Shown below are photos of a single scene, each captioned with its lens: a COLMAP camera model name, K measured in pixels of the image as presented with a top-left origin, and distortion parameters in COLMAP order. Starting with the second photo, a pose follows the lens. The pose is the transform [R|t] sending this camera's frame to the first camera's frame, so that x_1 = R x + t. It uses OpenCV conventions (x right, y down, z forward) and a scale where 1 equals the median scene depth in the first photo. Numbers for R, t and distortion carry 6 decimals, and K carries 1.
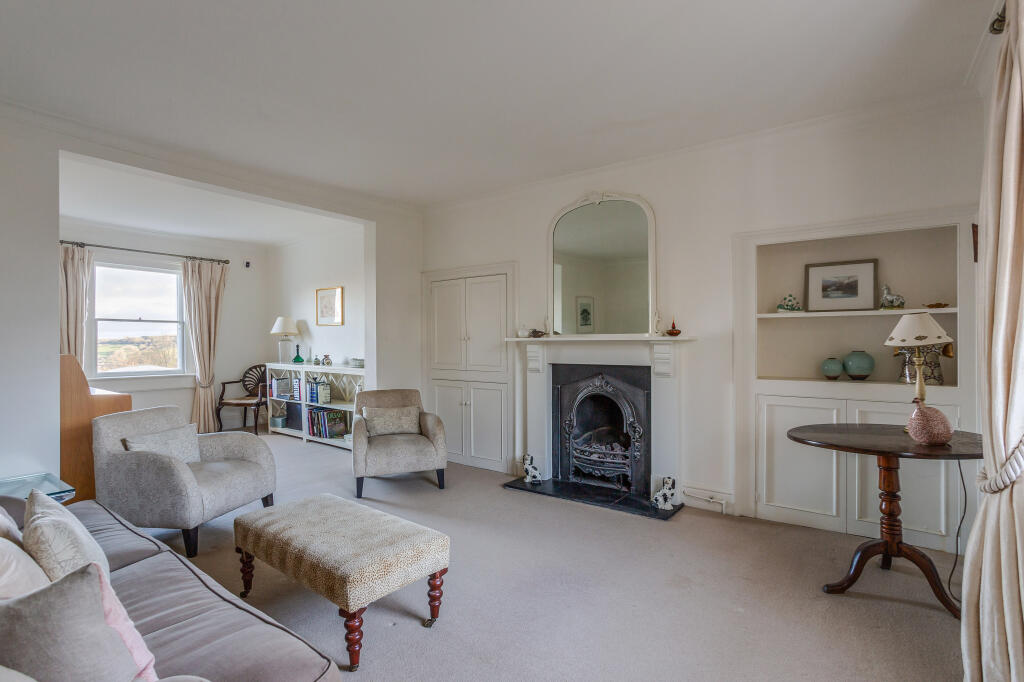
lens RADIAL K [[516.8, 0, 512.0], [0, 516.8, 341.0], [0, 0, 1]] dist [0.019704, 0.000811]
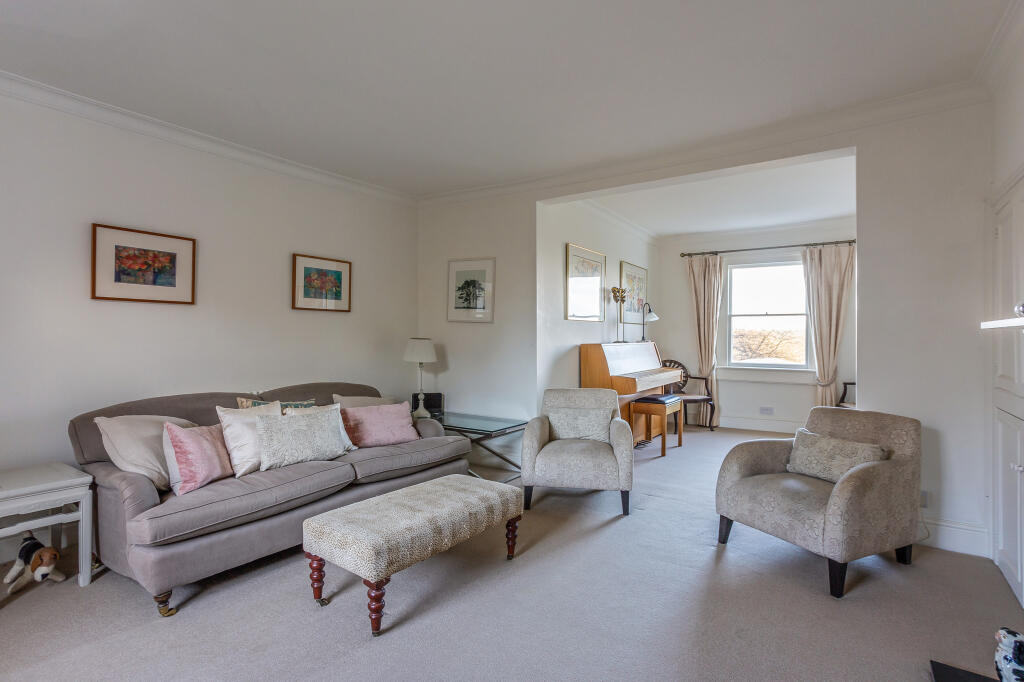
lens RADIAL K [[516.8, 0, 512.0], [0, 516.8, 341.0], [0, 0, 1]] dist [0.019704, 0.000811]
pose [[0.073409, 0.014083, -0.997202, 0.284854], [0.000407, 0.999900, 0.014151, -0.001647], [0.997302, -0.001445, 0.073396, 0.409197]]
